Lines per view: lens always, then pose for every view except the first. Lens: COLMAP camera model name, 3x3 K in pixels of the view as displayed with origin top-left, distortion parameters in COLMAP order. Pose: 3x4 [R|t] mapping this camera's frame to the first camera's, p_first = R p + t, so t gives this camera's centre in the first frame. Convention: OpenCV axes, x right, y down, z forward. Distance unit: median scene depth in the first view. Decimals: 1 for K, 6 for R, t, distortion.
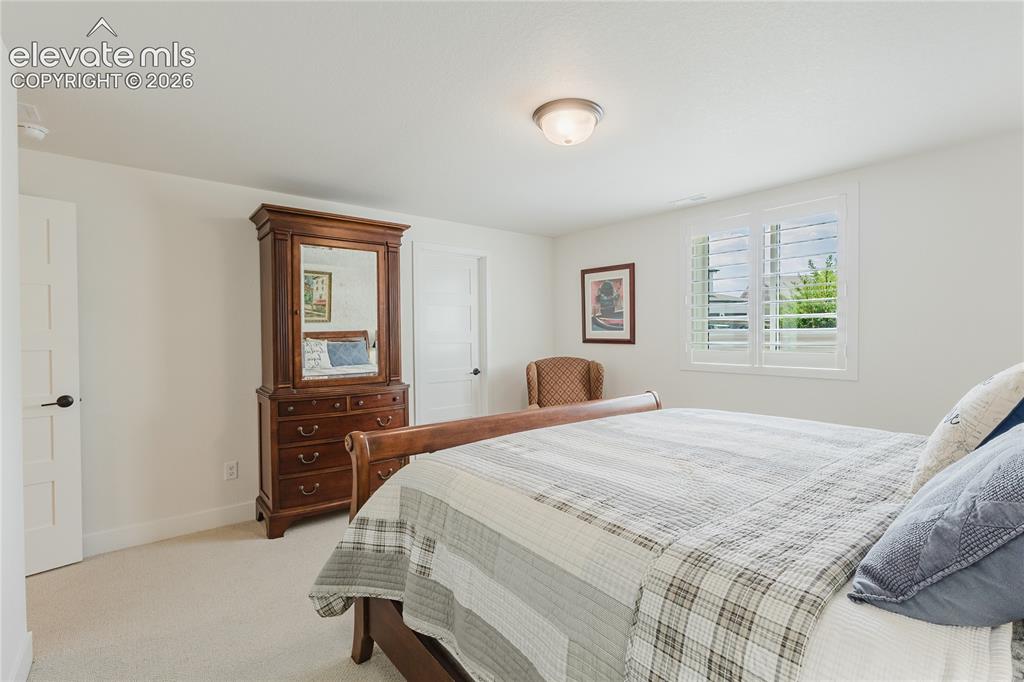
lens RADIAL K [[469.8, 0, 514.8], [0, 469.8, 338.5], [0, 0, 1]] dist [0.003227, 0.000309]
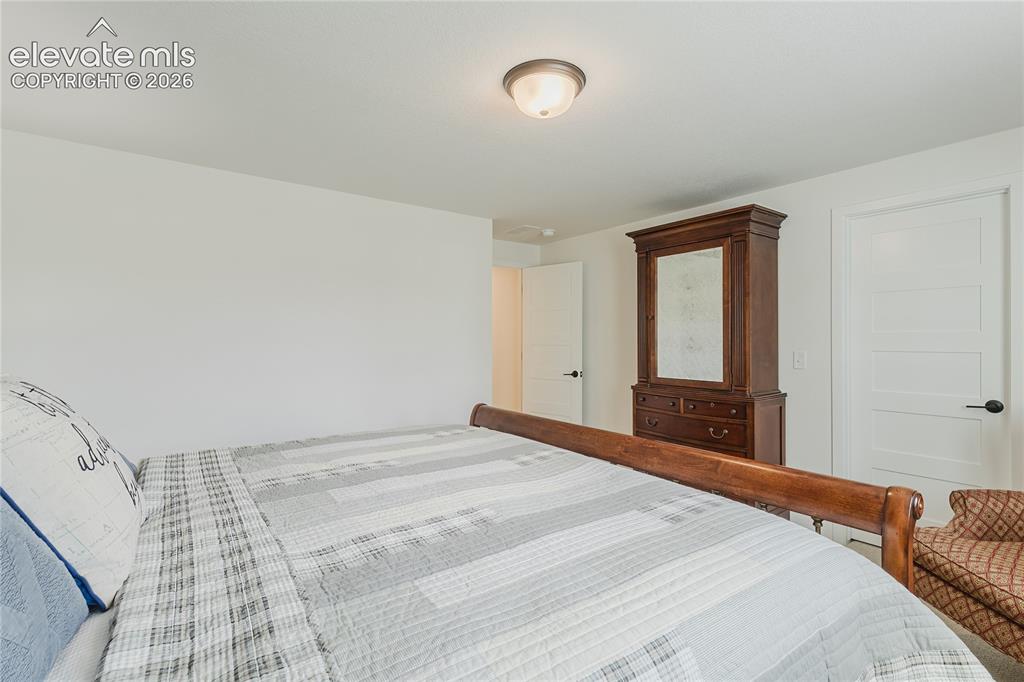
lens RADIAL K [[480.3, 0, 512.0], [0, 480.3, 341.0], [0, 0, 1]] dist [0.000437, -0.000020]
pose [[-0.048430, 0.010883, -0.998767, 0.691438], [-0.010343, 0.999882, 0.011396, -0.007733], [0.998773, 0.010882, -0.048312, 0.680018]]
